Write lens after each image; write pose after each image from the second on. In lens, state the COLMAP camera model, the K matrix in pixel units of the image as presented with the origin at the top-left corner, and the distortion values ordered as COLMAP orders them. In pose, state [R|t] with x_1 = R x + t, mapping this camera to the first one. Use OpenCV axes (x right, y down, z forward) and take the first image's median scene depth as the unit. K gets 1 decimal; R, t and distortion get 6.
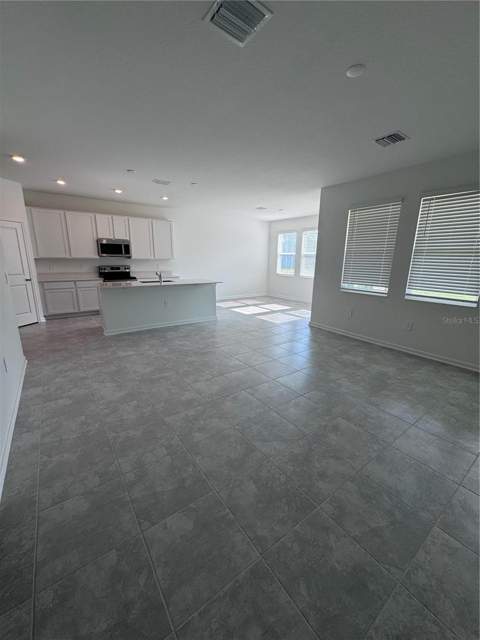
lens RADIAL K [[256.3, 0, 240.0], [0, 256.3, 320.0], [0, 0, 1]] dist [-0.000119, -0.000046]
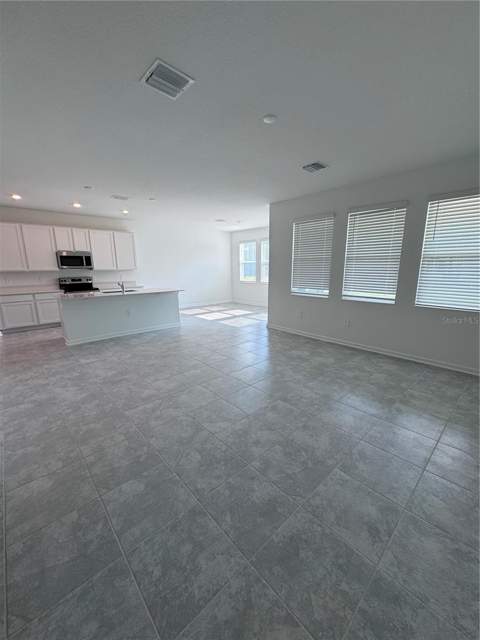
lens RADIAL K [[256.3, 0, 240.0], [0, 256.3, 320.0], [0, 0, 1]] dist [-0.000119, -0.000046]
pose [[0.993457, -0.043364, 0.105649, 0.061981], [0.046614, 0.998507, -0.028489, 0.022998], [-0.104256, 0.033227, 0.993995, -0.101202]]
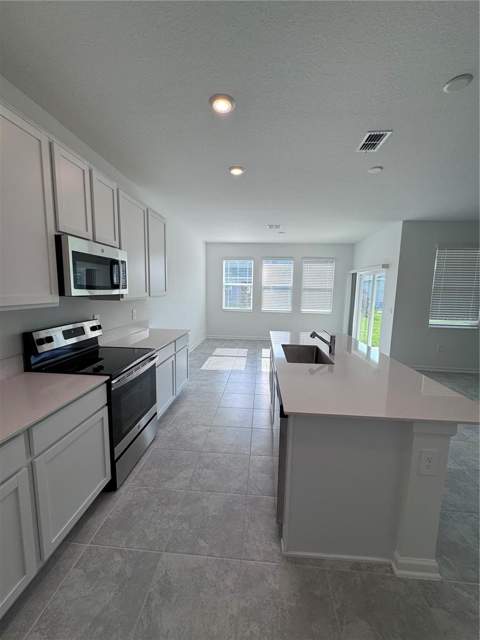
lens RADIAL K [[256.3, 0, 240.0], [0, 256.3, 320.0], [0, 0, 1]] dist [-0.000119, -0.000046]
pose [[0.651812, -0.092802, 0.752681, -1.014897], [0.166775, 0.985729, -0.022889, -0.297432], [-0.739815, 0.140447, 0.657988, 1.099180]]
